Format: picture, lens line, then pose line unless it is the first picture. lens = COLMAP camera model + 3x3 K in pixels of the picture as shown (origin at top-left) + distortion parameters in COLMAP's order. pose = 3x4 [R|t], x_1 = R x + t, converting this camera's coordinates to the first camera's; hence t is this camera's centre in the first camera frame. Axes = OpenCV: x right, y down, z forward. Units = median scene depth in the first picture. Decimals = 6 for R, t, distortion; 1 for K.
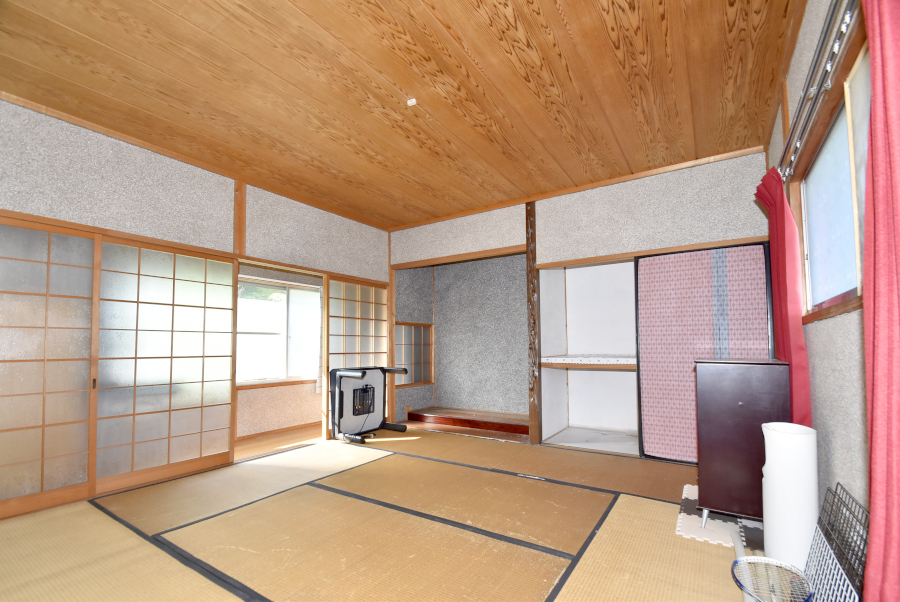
lens RADIAL K [[392.0, 0, 455.3], [0, 392.0, 331.6], [0, 0, 1]] dist [-0.037431, -0.000351]
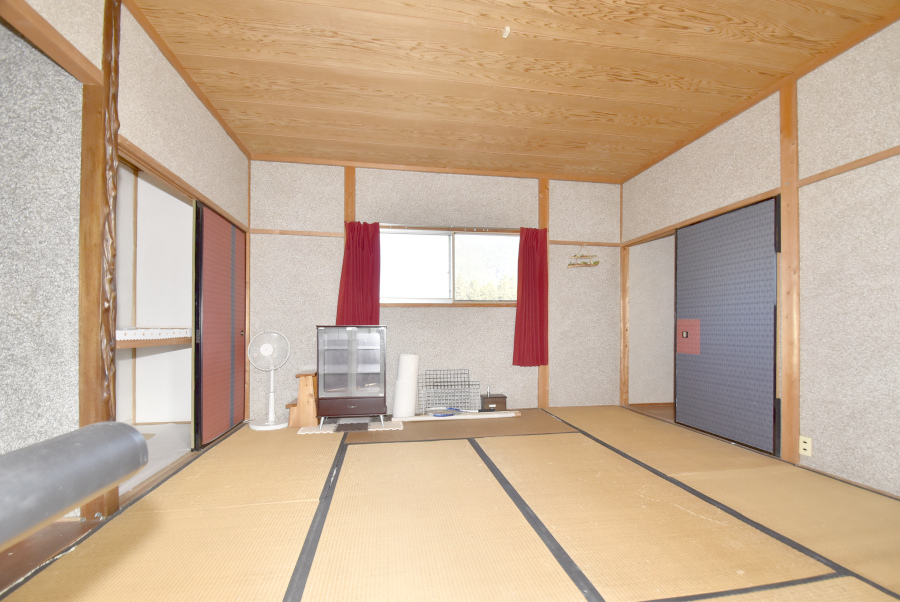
lens RADIAL K [[392.0, 0, 455.3], [0, 392.0, 331.6], [0, 0, 1]] dist [-0.037431, -0.000351]
pose [[-0.684258, 0.003717, 0.729231, -0.736268], [-0.022412, 0.999407, -0.026124, 0.126509], [-0.728896, -0.034219, -0.683769, 1.828870]]
